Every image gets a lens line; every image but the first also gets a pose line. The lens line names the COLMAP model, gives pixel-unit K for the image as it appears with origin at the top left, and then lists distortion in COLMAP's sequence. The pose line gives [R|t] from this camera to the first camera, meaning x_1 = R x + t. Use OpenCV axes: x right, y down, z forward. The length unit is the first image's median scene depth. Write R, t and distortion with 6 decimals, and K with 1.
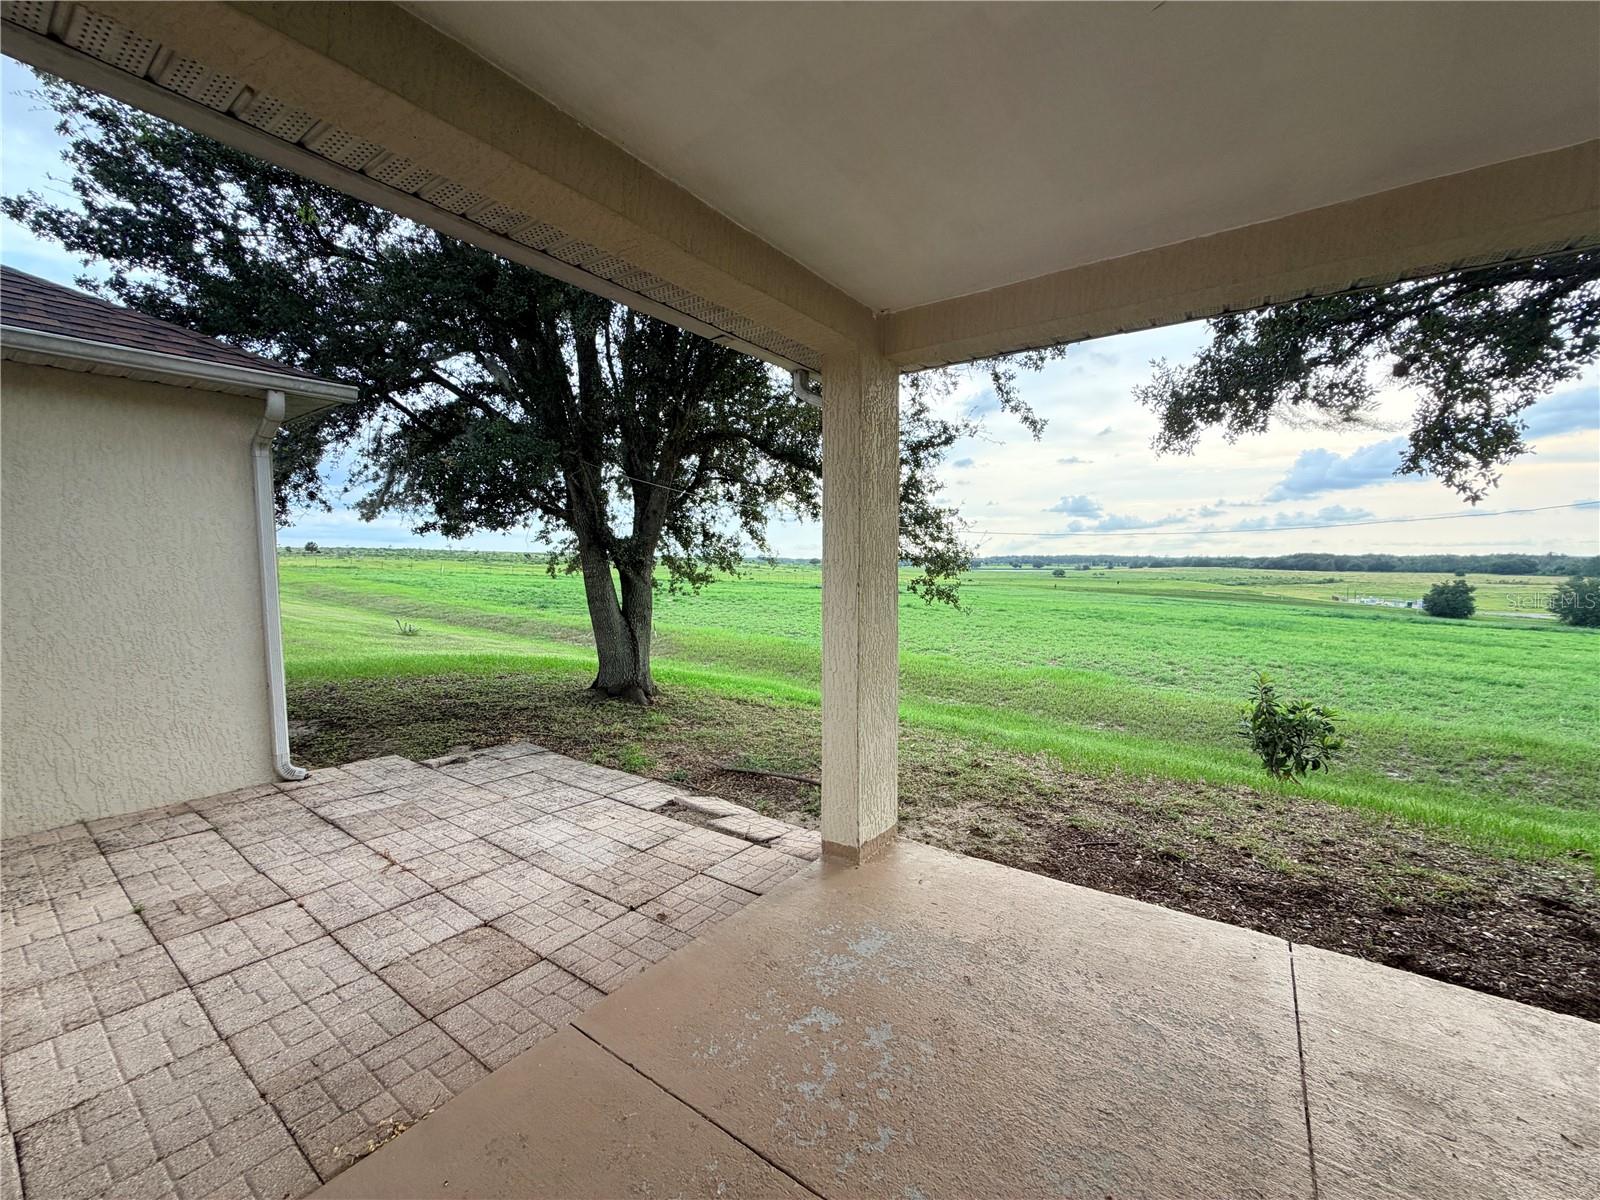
lens RADIAL K [[636.9, 0, 794.6], [0, 636.9, 599.3], [0, 0, 1]] dist [-0.000750, 0.000139]
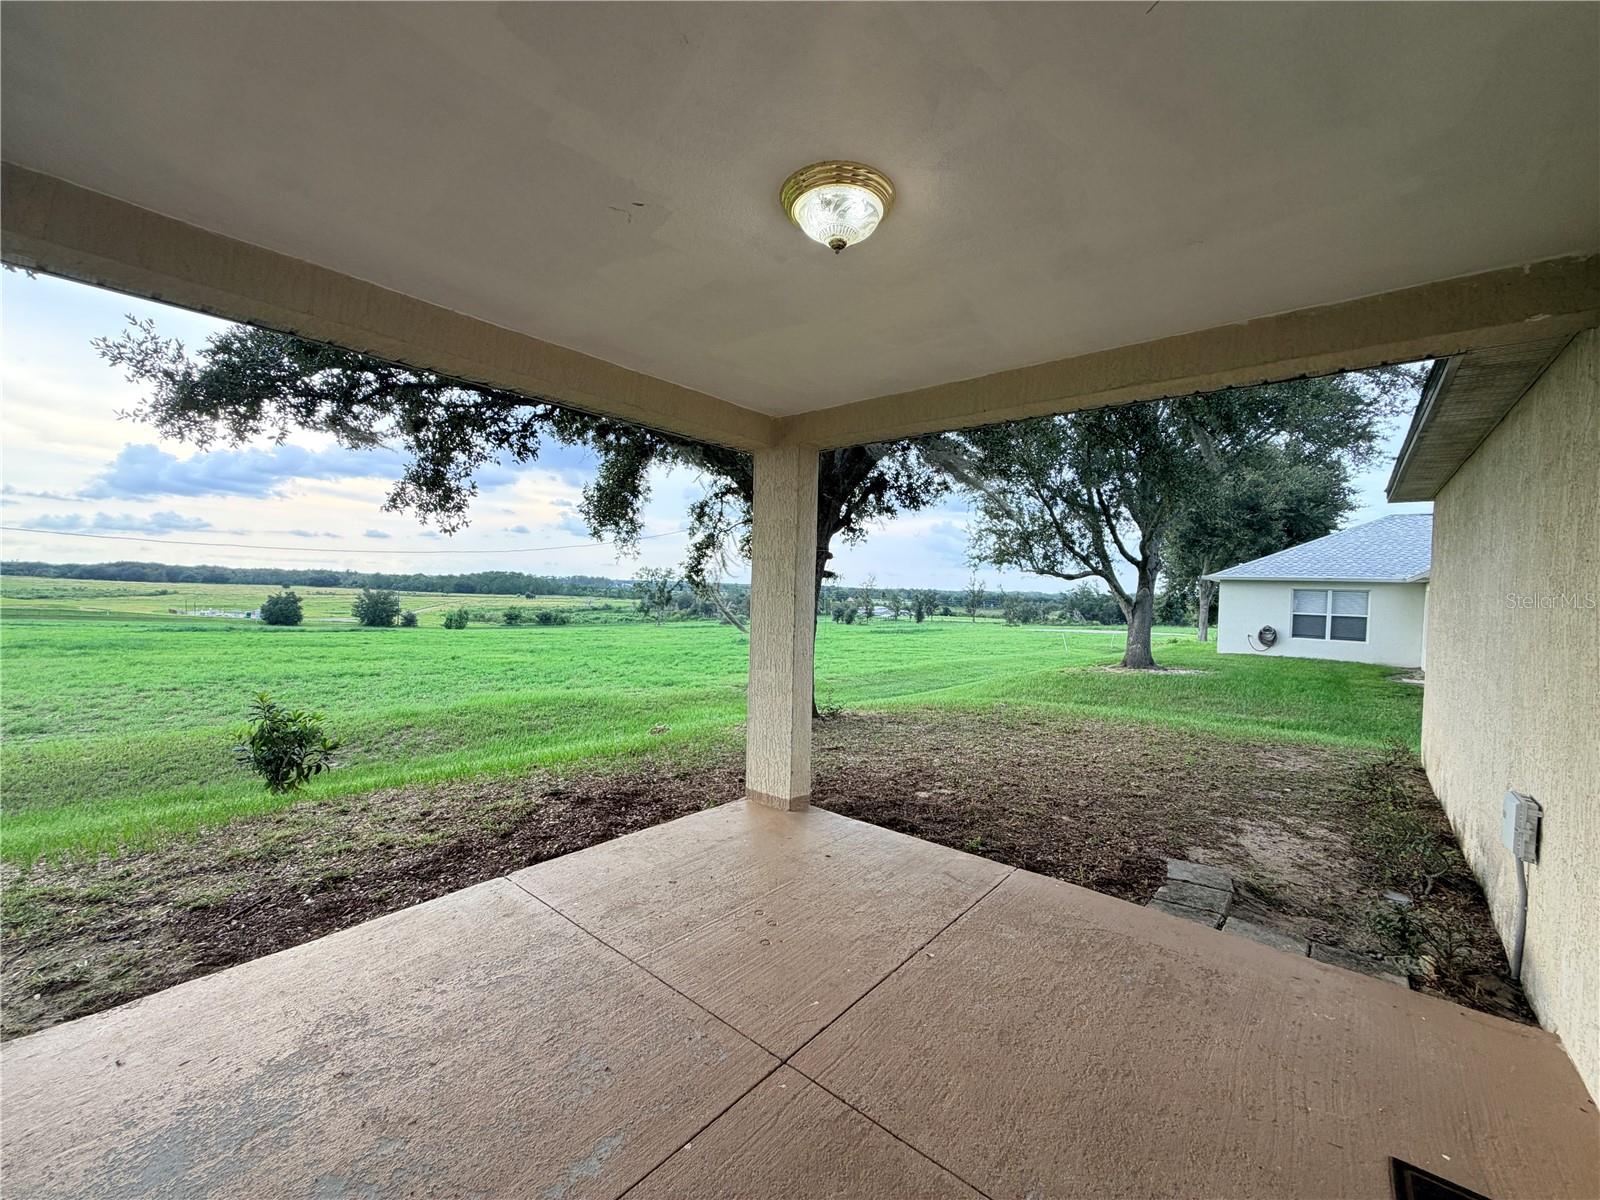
lens RADIAL K [[634.5, 0, 804.5], [0, 634.5, 640.2], [0, 0, 1]] dist [-0.000388, 0.000046]
pose [[0.076648, -0.077660, 0.994029, -0.144597], [0.031496, 0.996653, 0.075436, -0.007573], [-0.996561, 0.025526, 0.078838, 0.092185]]
